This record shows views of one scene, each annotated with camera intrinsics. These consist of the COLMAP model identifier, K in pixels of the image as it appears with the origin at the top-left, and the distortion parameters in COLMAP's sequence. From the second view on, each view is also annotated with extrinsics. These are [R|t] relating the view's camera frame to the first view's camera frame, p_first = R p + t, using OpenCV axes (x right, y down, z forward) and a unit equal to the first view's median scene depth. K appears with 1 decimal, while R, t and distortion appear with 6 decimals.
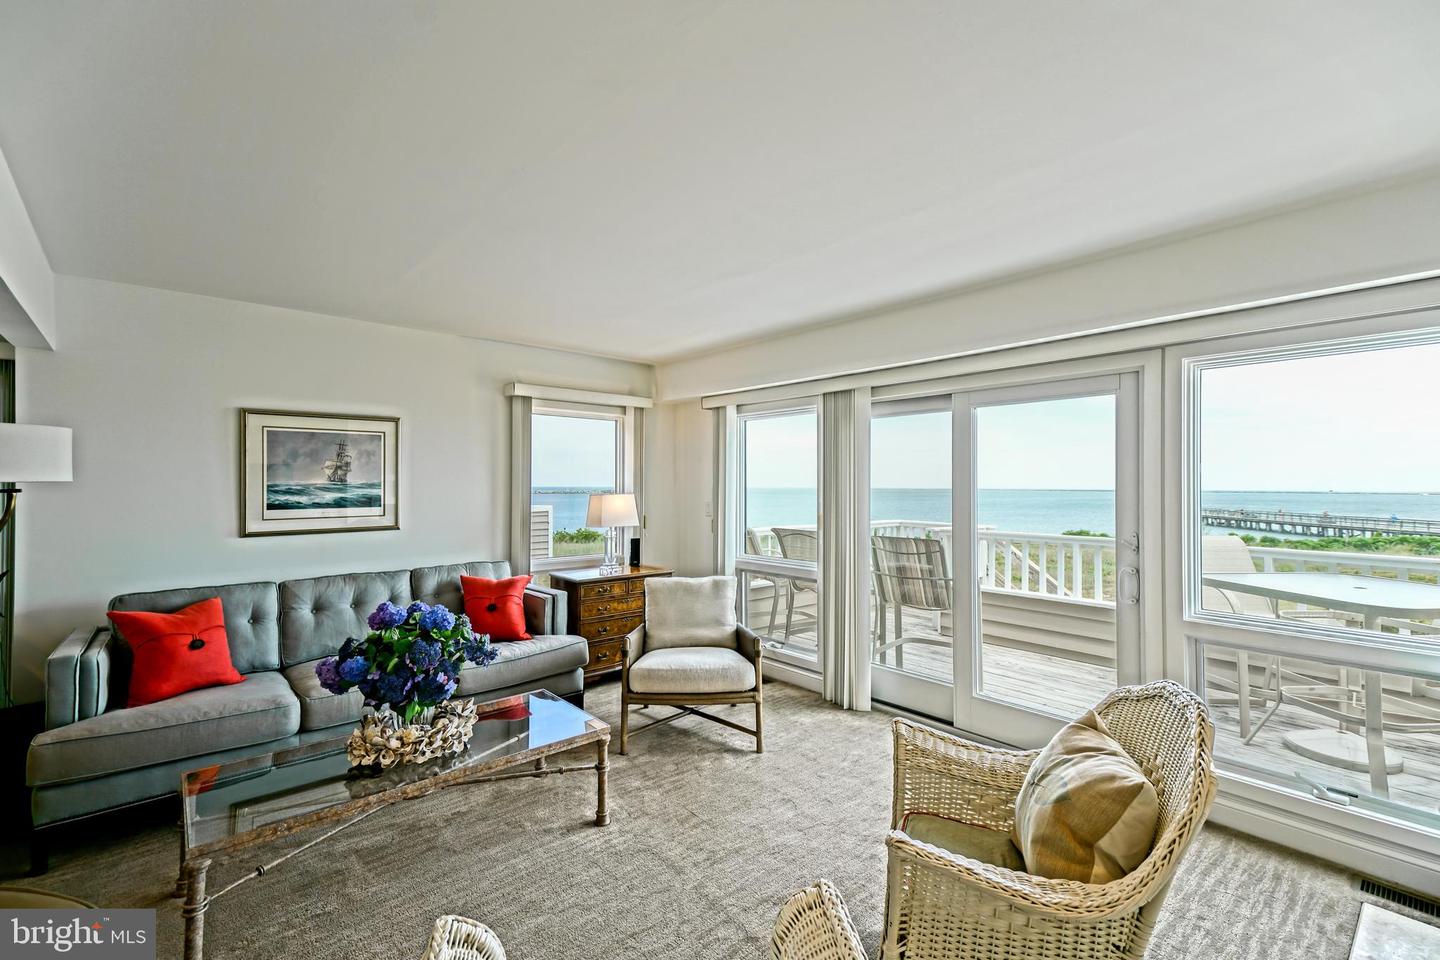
lens RADIAL K [[639.7, 0, 723.1], [0, 639.7, 480.6], [0, 0, 1]] dist [0.032849, -0.000545]
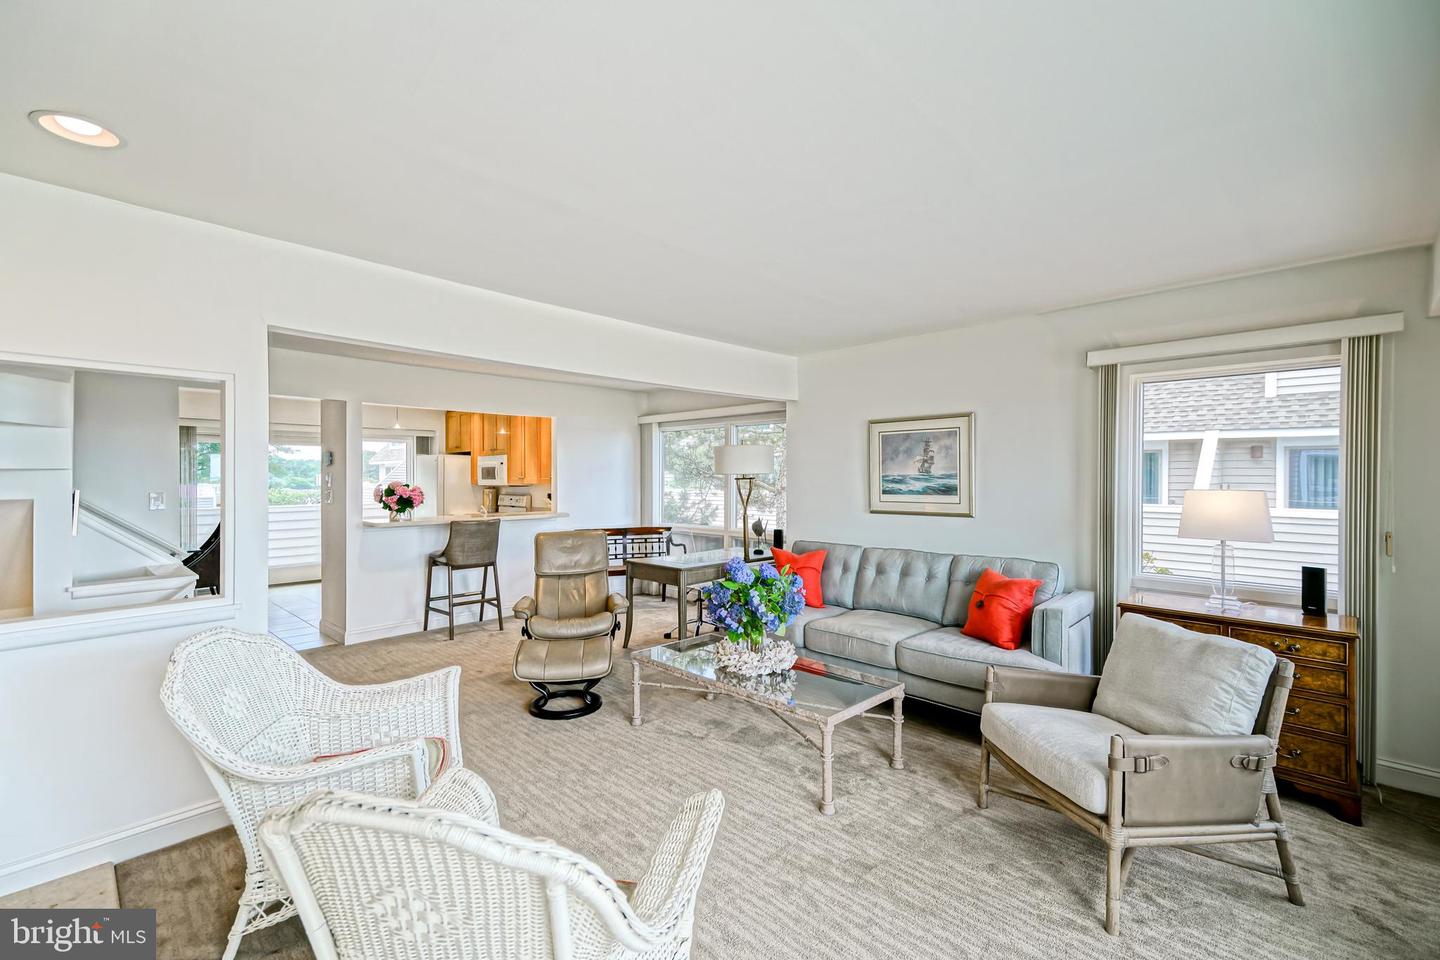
lens RADIAL K [[639.7, 0, 721.1], [0, 639.7, 481.0], [0, 0, 1]] dist [0.032849, -0.000545]
pose [[0.054997, 0.001458, -0.998485, 0.568623], [-0.000187, 0.999999, 0.001450, 0.014964], [0.998487, 0.000107, 0.054997, 0.562547]]
